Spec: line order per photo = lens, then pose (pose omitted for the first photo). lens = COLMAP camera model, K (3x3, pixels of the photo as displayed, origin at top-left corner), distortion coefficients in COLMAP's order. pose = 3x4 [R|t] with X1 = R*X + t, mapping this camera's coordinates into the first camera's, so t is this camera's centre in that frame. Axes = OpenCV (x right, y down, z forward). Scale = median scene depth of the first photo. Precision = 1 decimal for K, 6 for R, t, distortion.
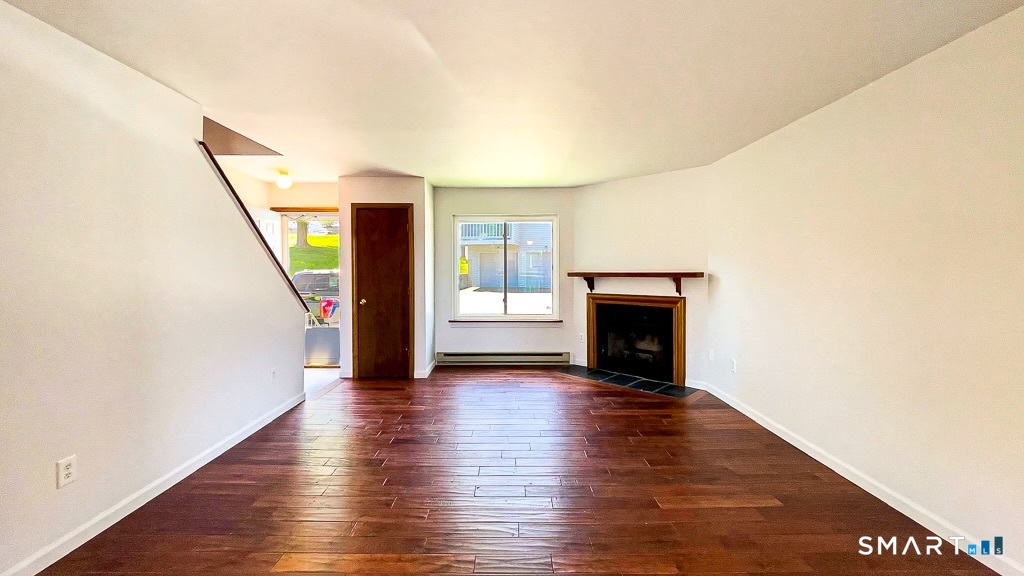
lens RADIAL K [[427.2, 0, 507.8], [0, 427.2, 278.0], [0, 0, 1]] dist [-0.003835, -0.001807]
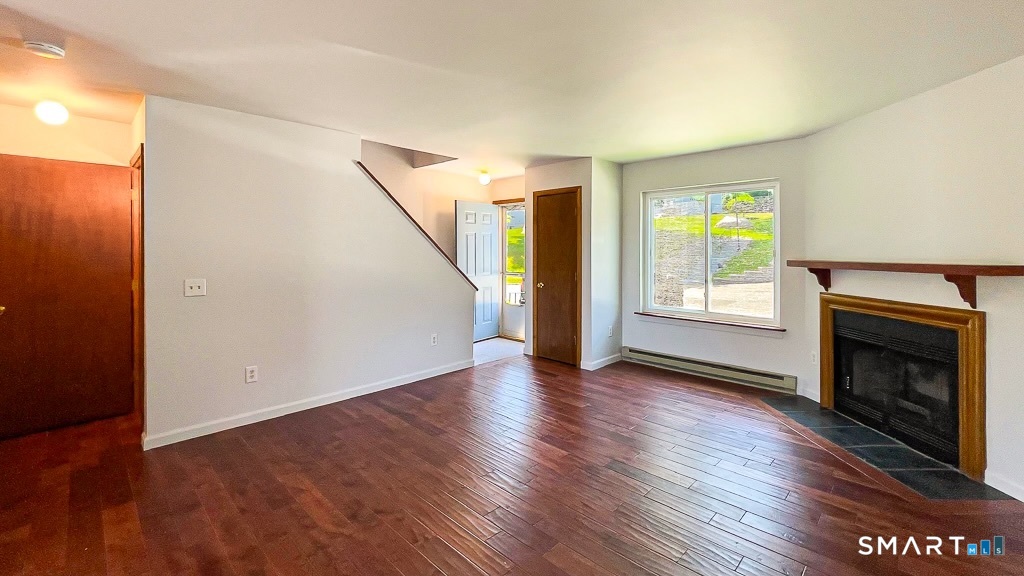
lens RADIAL K [[427.2, 0, 514.4], [0, 427.2, 259.5], [0, 0, 1]] dist [-0.003835, -0.001807]
pose [[0.706663, 0.016146, -0.707366, 0.341793], [-0.019800, 0.999799, 0.003041, -0.008998], [0.707273, 0.011857, 0.706841, 0.210679]]
